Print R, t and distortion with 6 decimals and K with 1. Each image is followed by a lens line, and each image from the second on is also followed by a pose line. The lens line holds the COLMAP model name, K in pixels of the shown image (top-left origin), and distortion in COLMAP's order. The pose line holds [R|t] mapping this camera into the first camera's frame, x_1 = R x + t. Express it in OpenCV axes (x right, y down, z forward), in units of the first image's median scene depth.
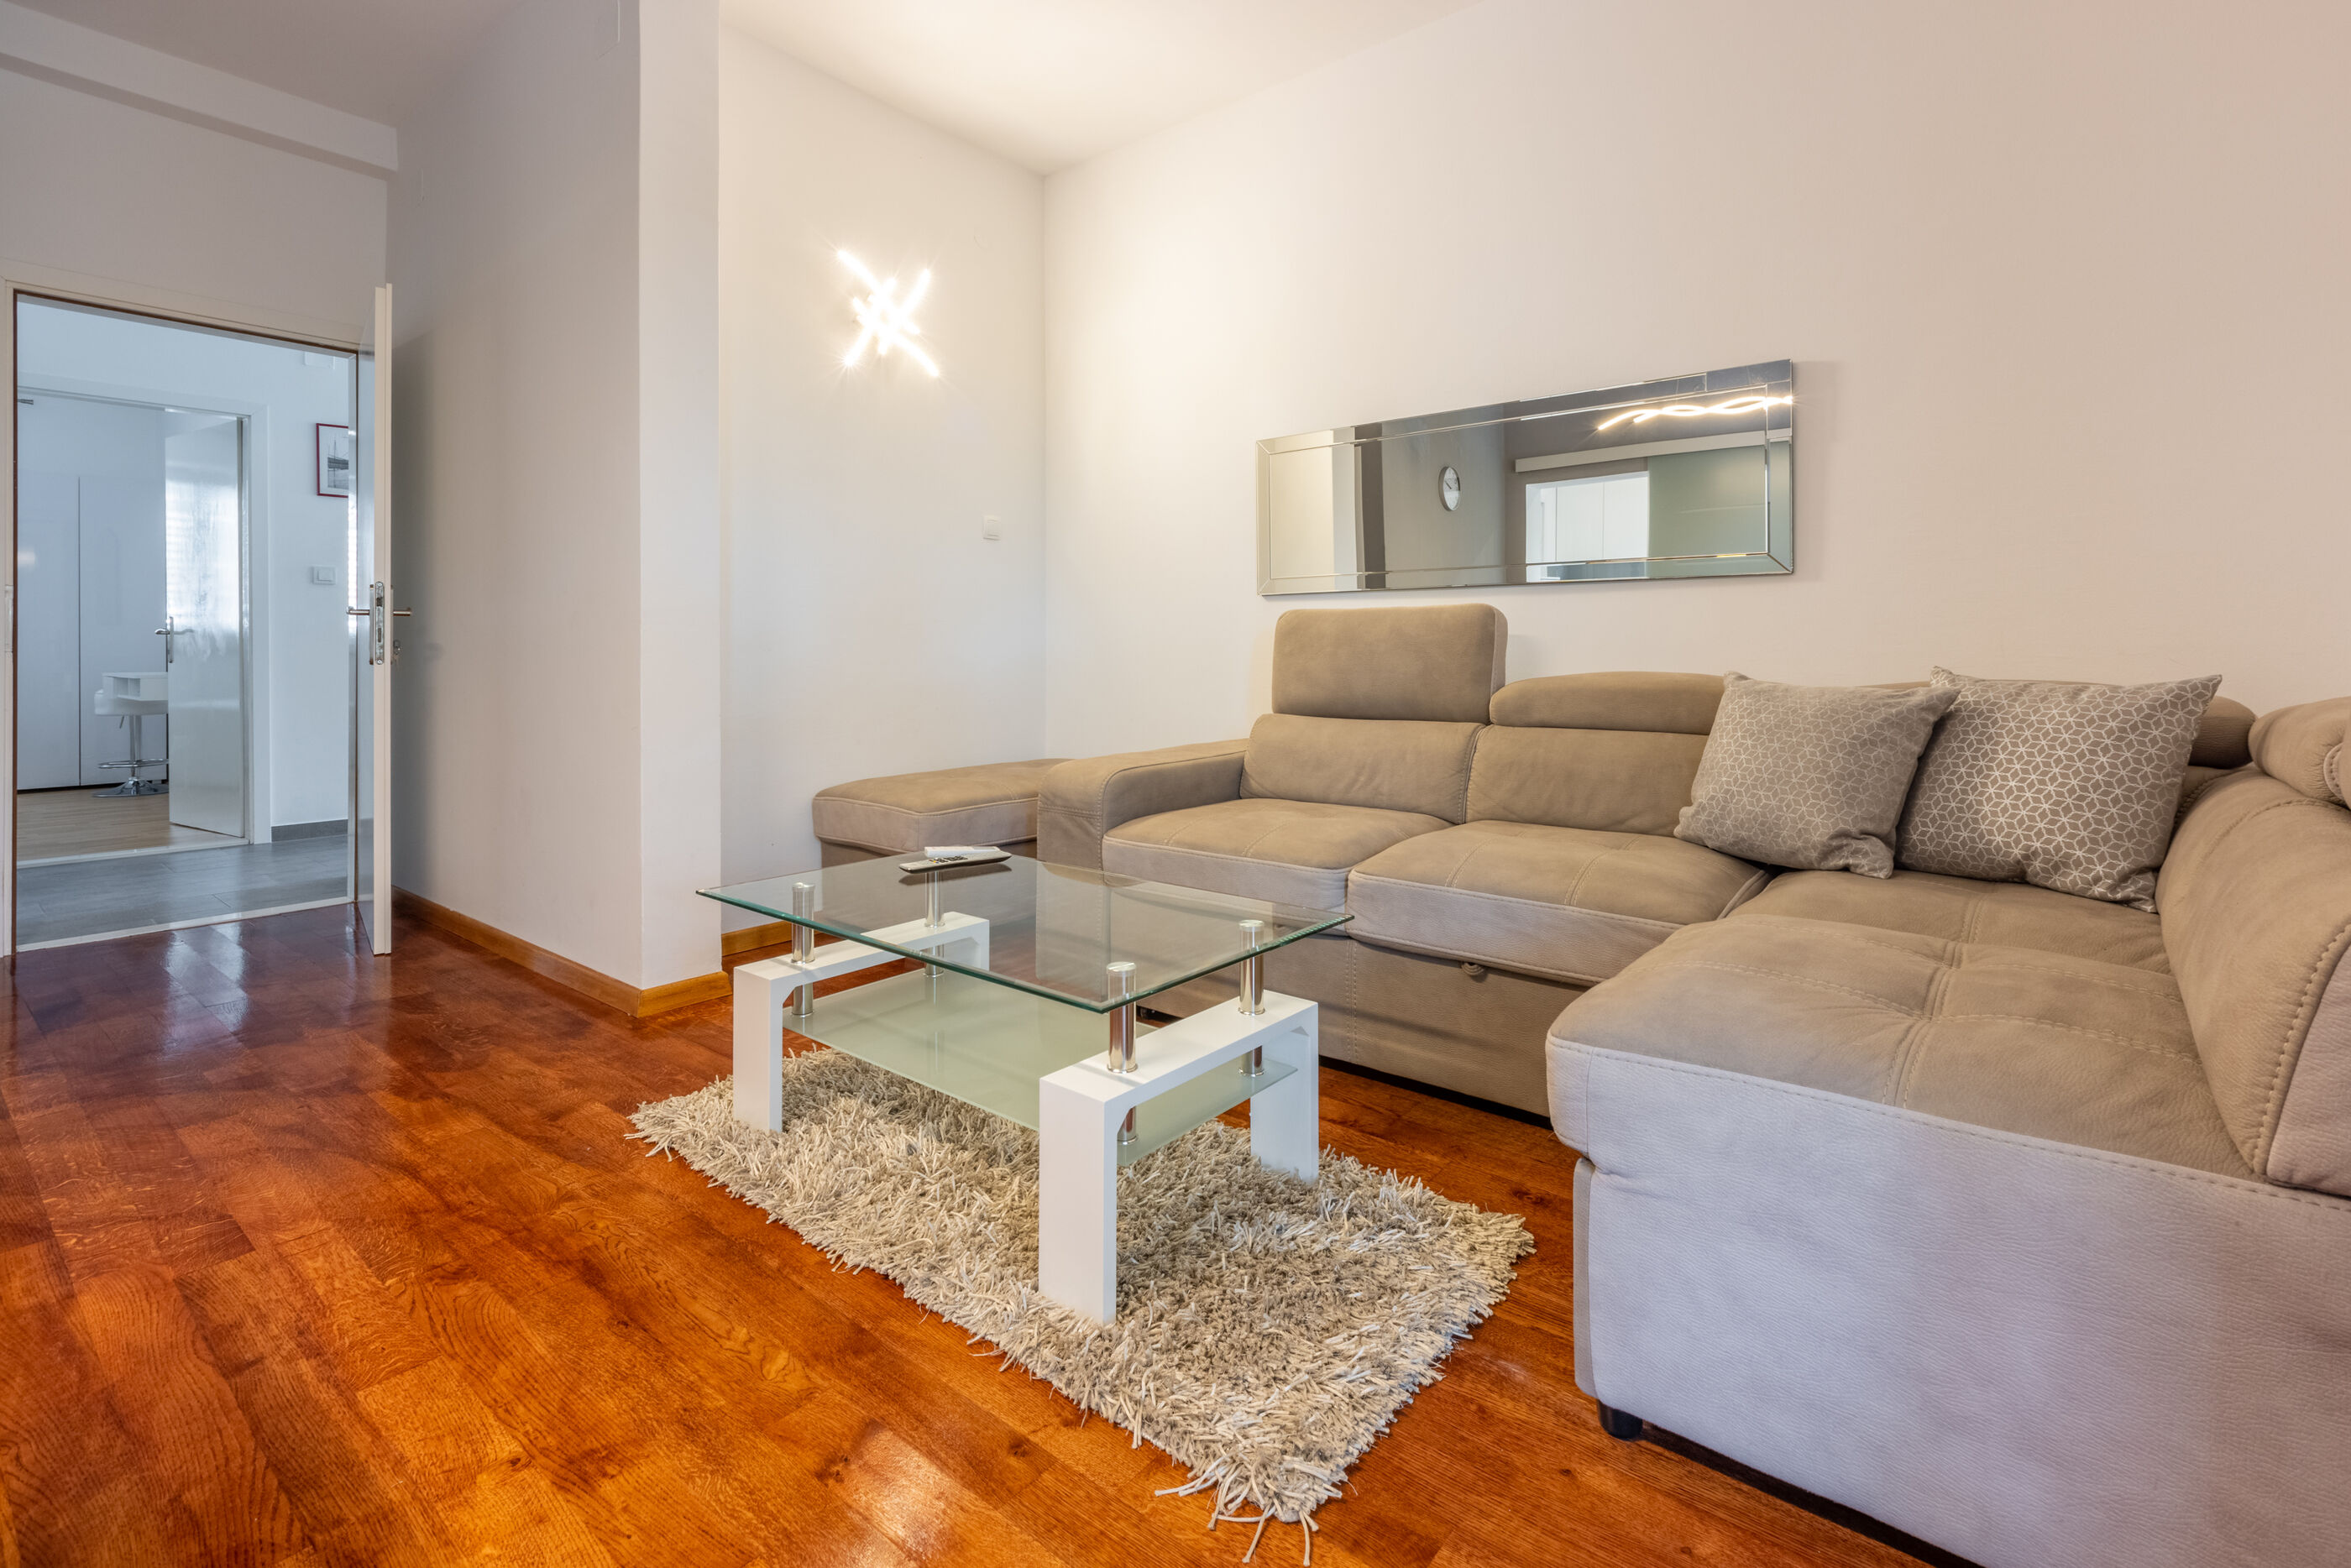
lens RADIAL K [[1069.9, 0, 1187.2], [0, 1069.9, 659.7], [0, 0, 1]] dist [0.001642, -0.000053]
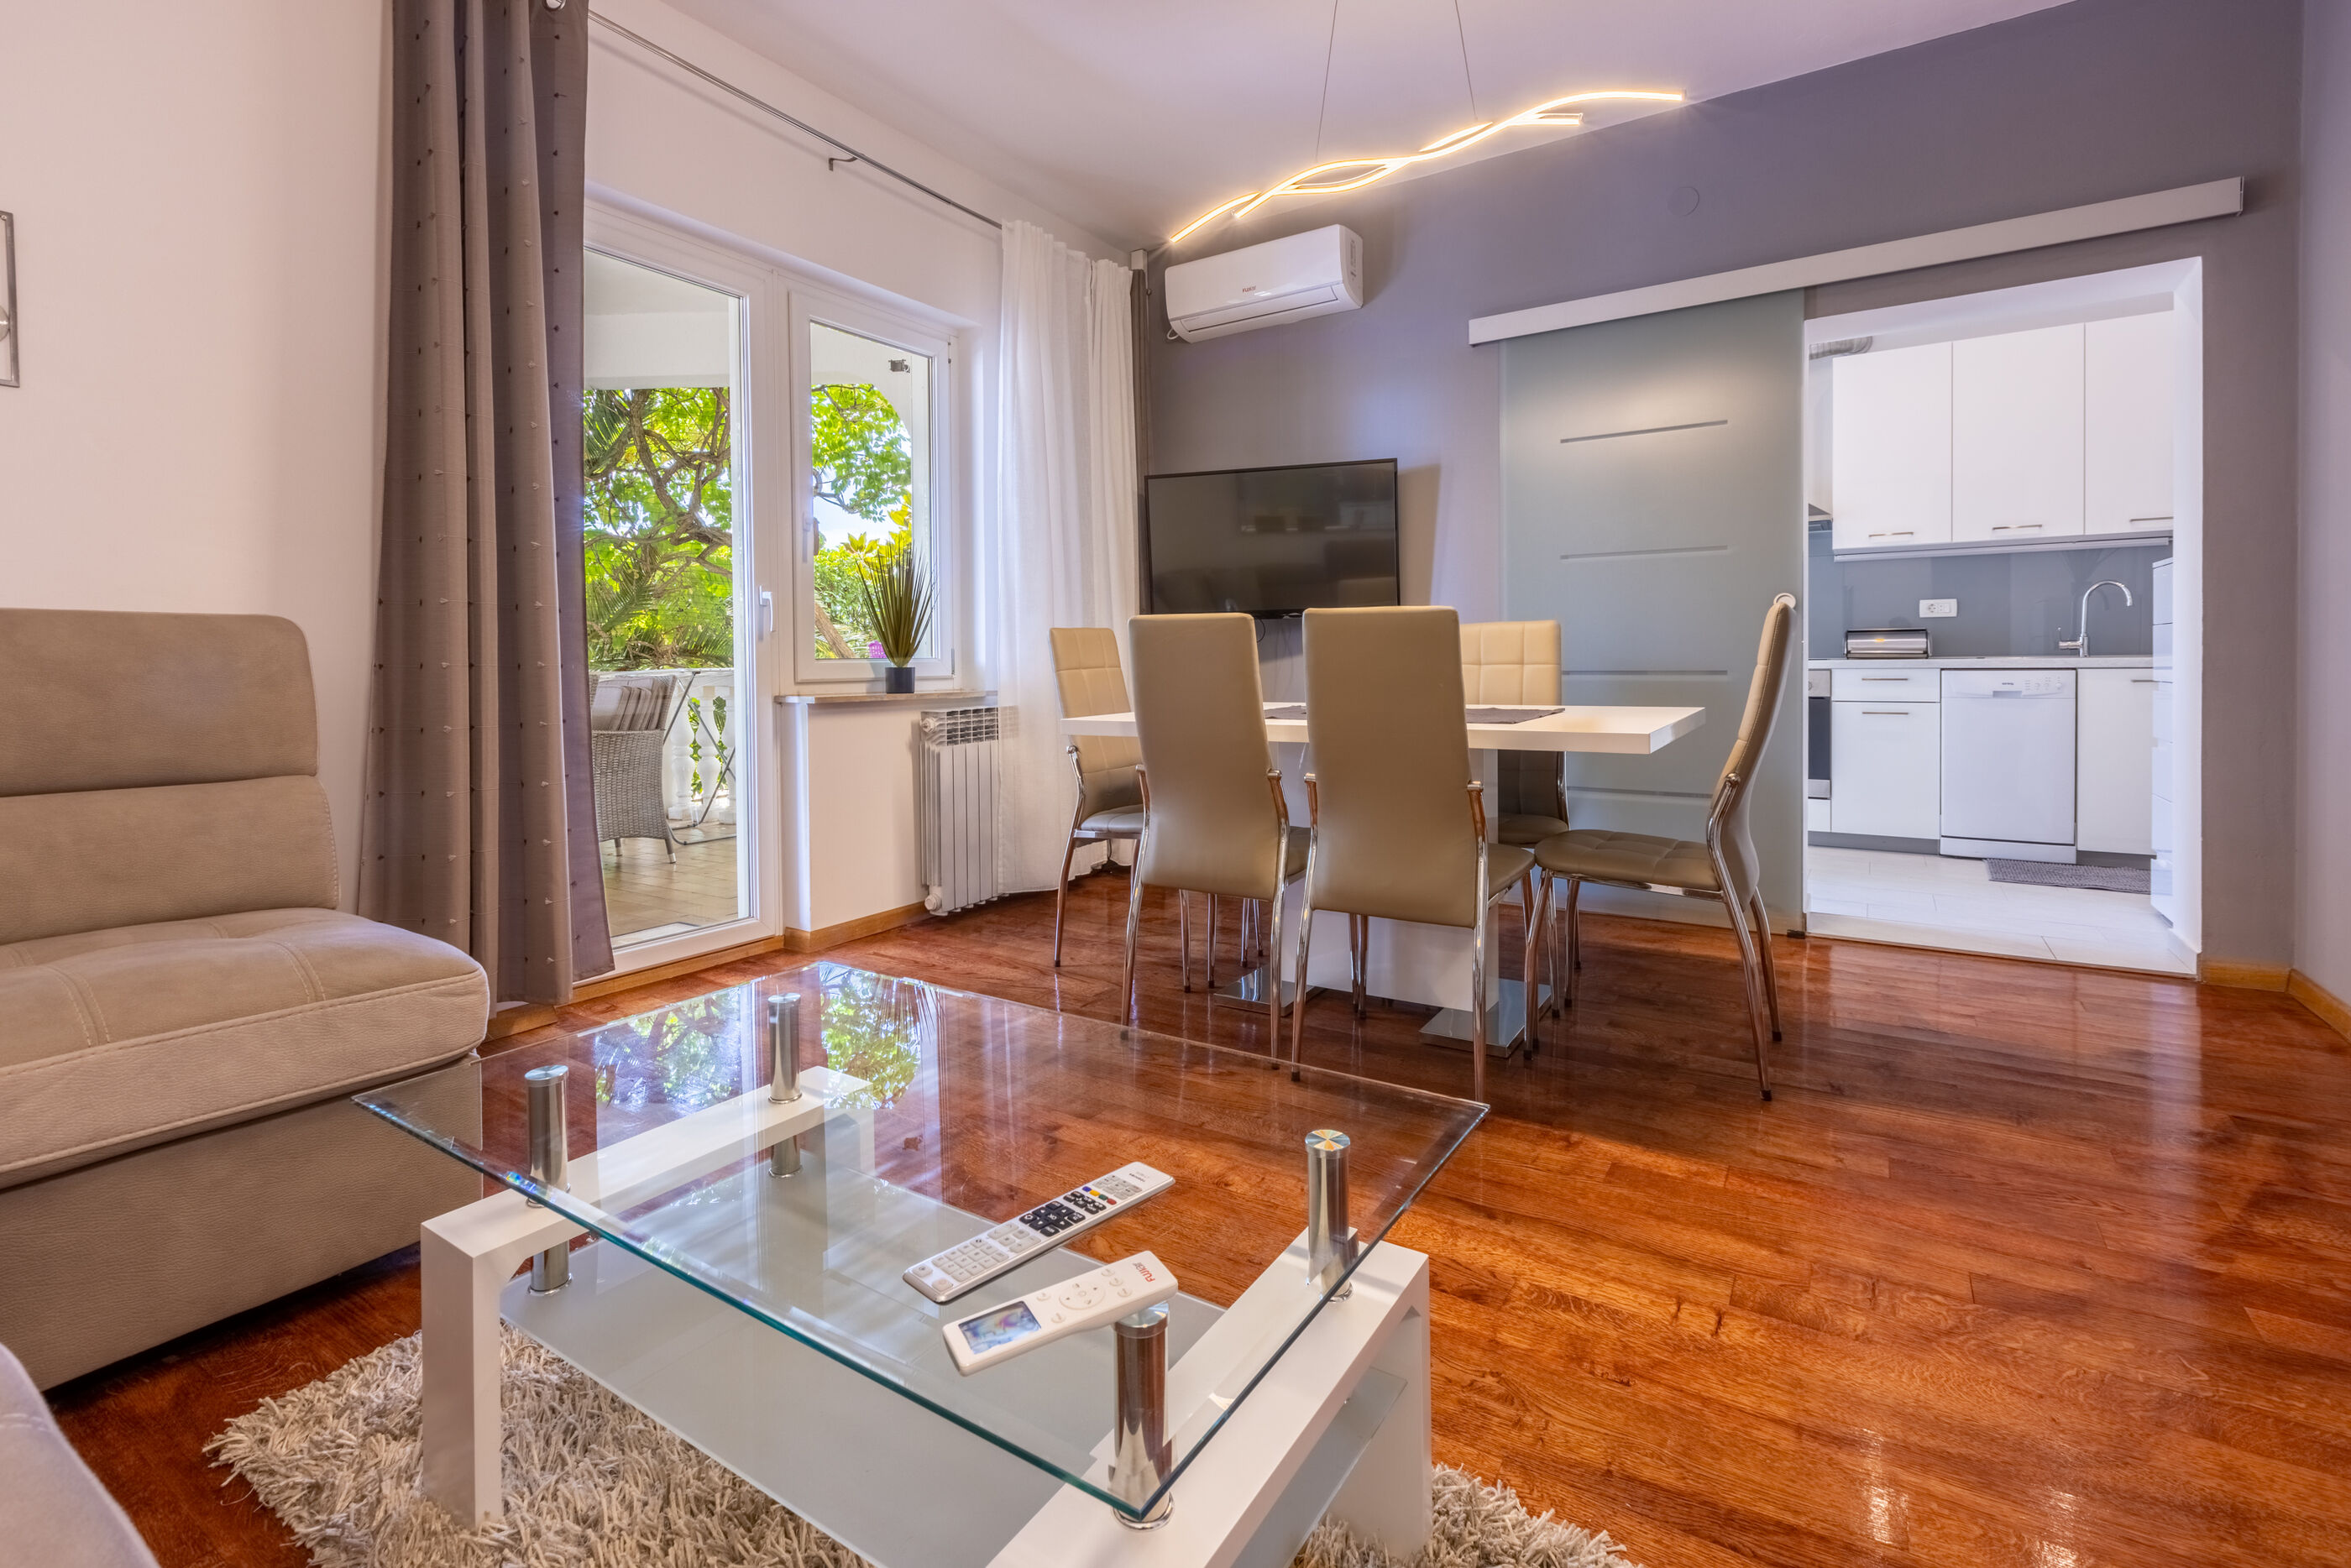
lens RADIAL K [[1083.1, 0, 1181.9], [0, 1083.1, 672.7], [0, 0, 1]] dist [0.004262, 0.000480]
pose [[-0.995359, 0.010058, -0.095707, -0.251902], [0.008128, 0.999756, 0.020530, -0.020474], [0.095890, 0.019657, -0.995198, 1.548107]]
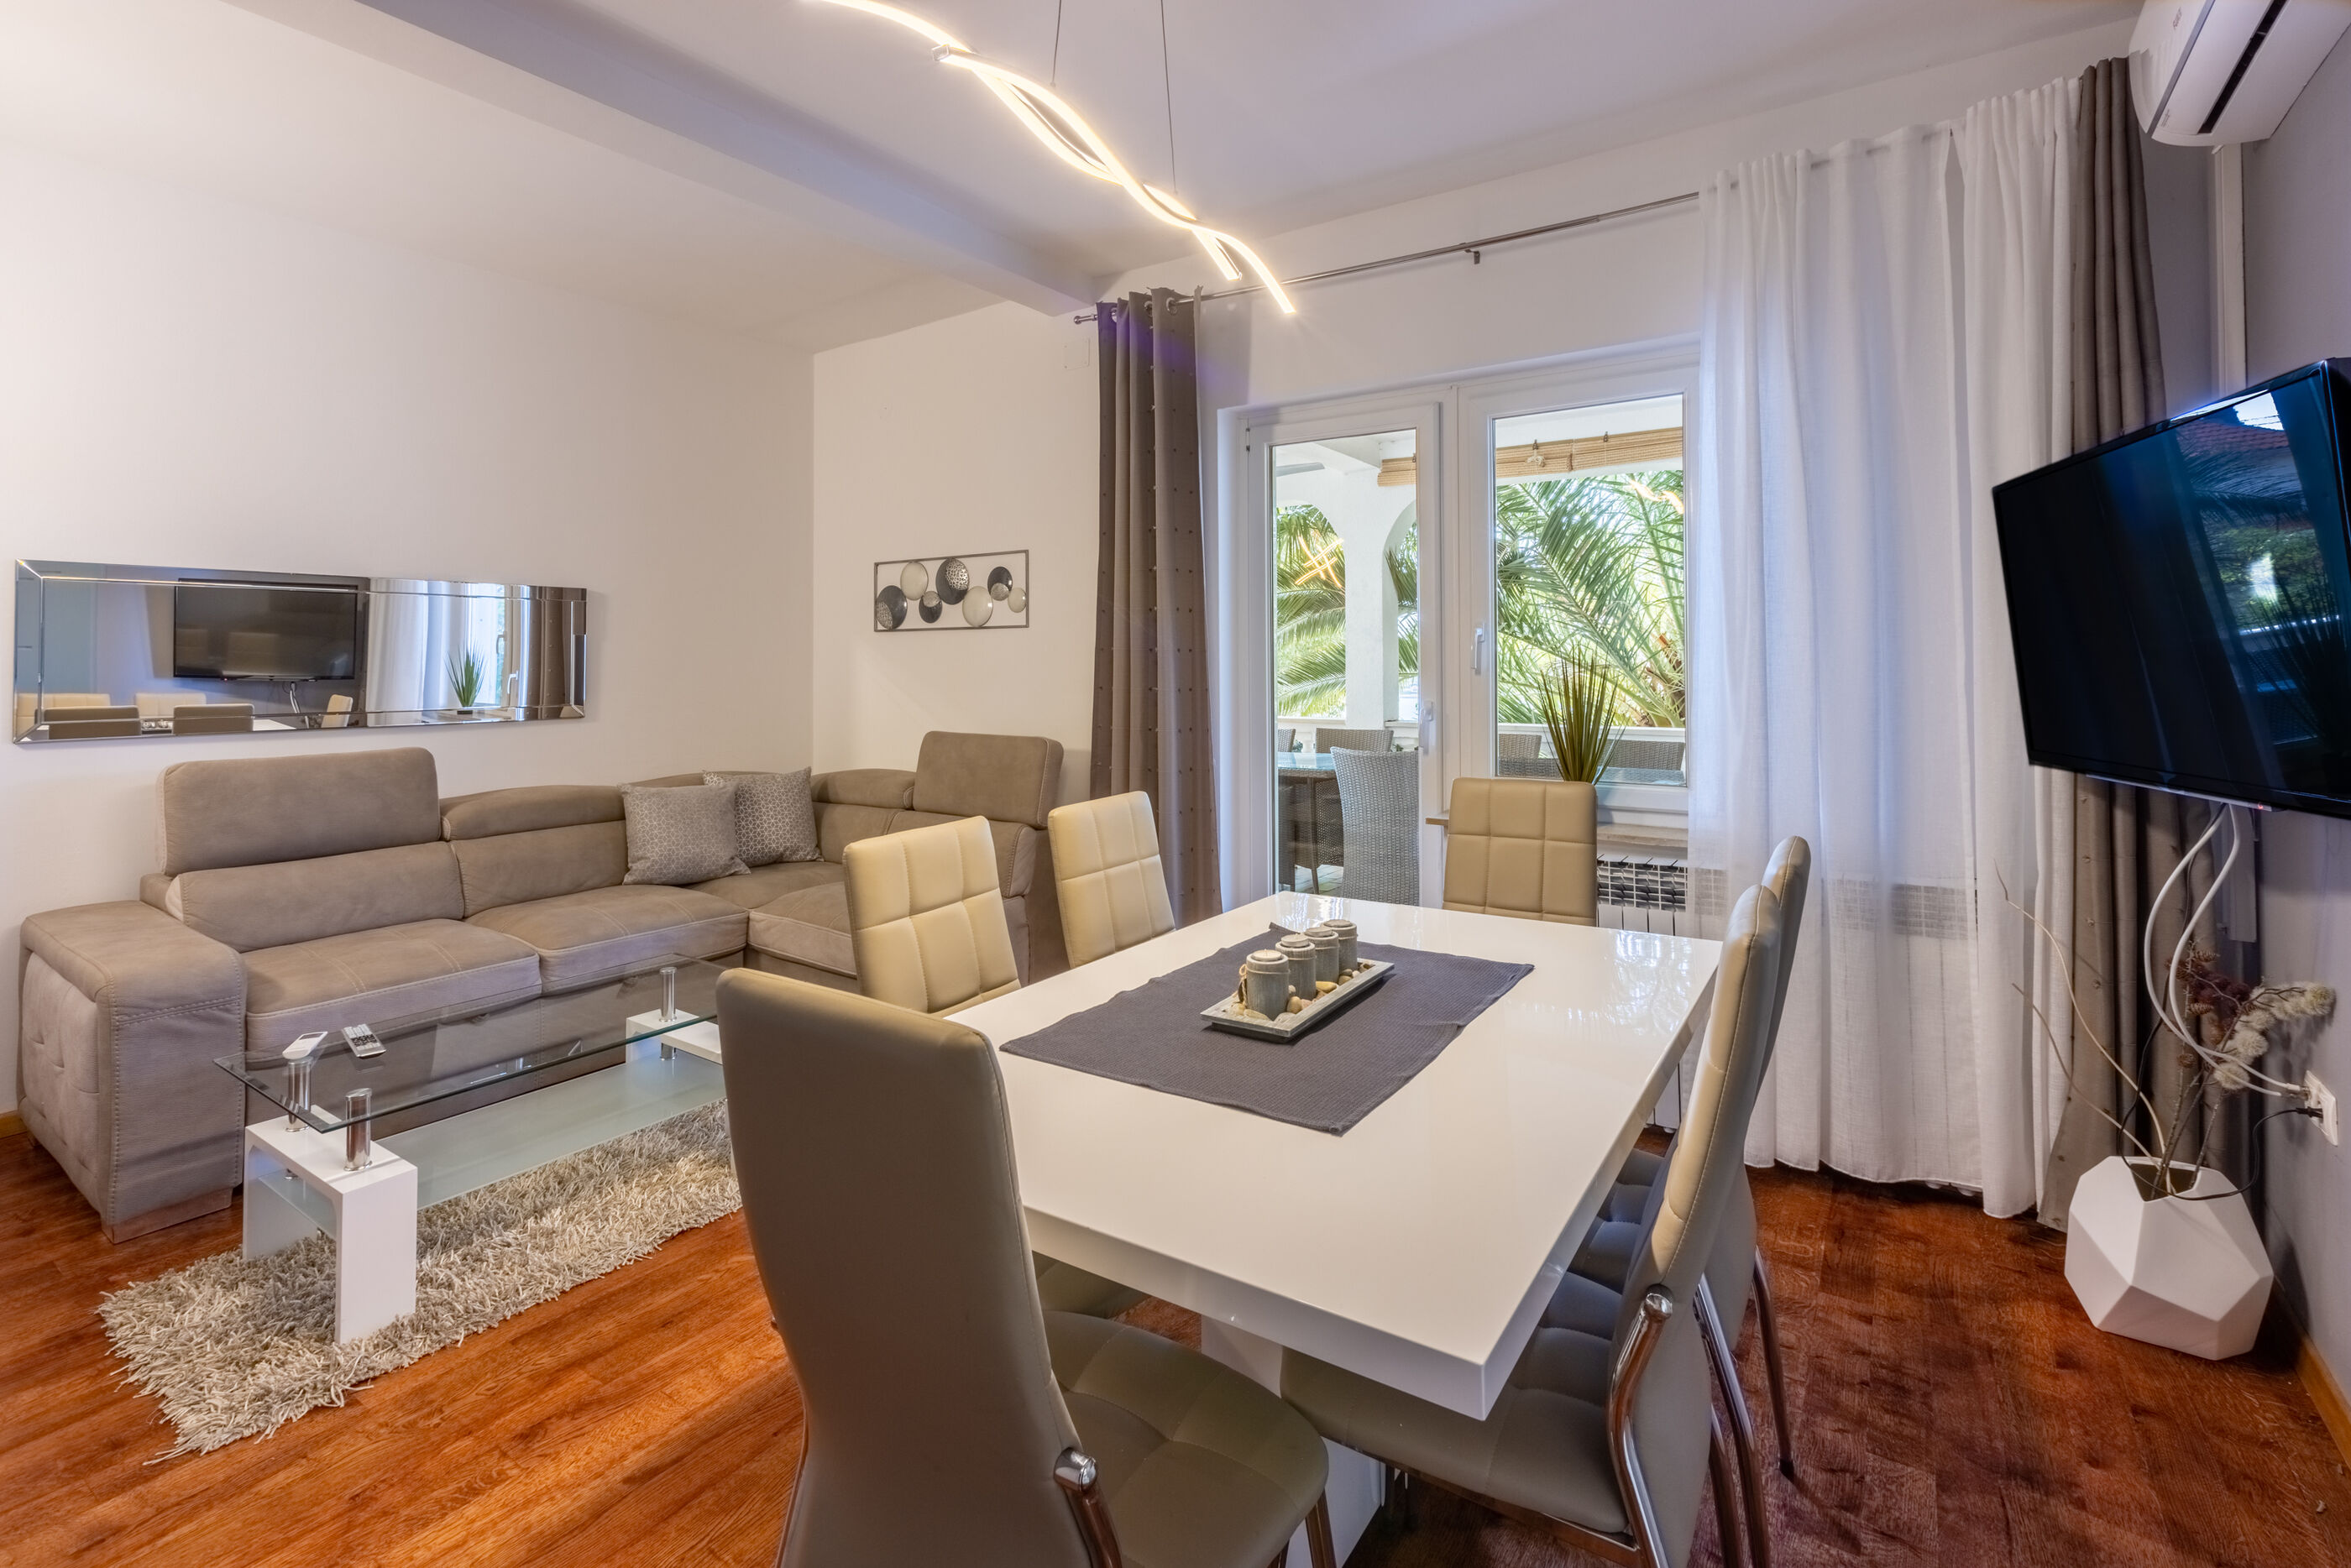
lens RADIAL K [[1067.3, 0, 1142.1], [0, 1067.3, 641.4], [0, 0, 1]] dist [-0.001806, -0.000281]
pose [[-0.059368, 0.018465, 0.998065, -1.487475], [0.014147, 0.999744, -0.017655, -0.205141], [-0.998136, 0.013071, -0.059614, 0.312325]]
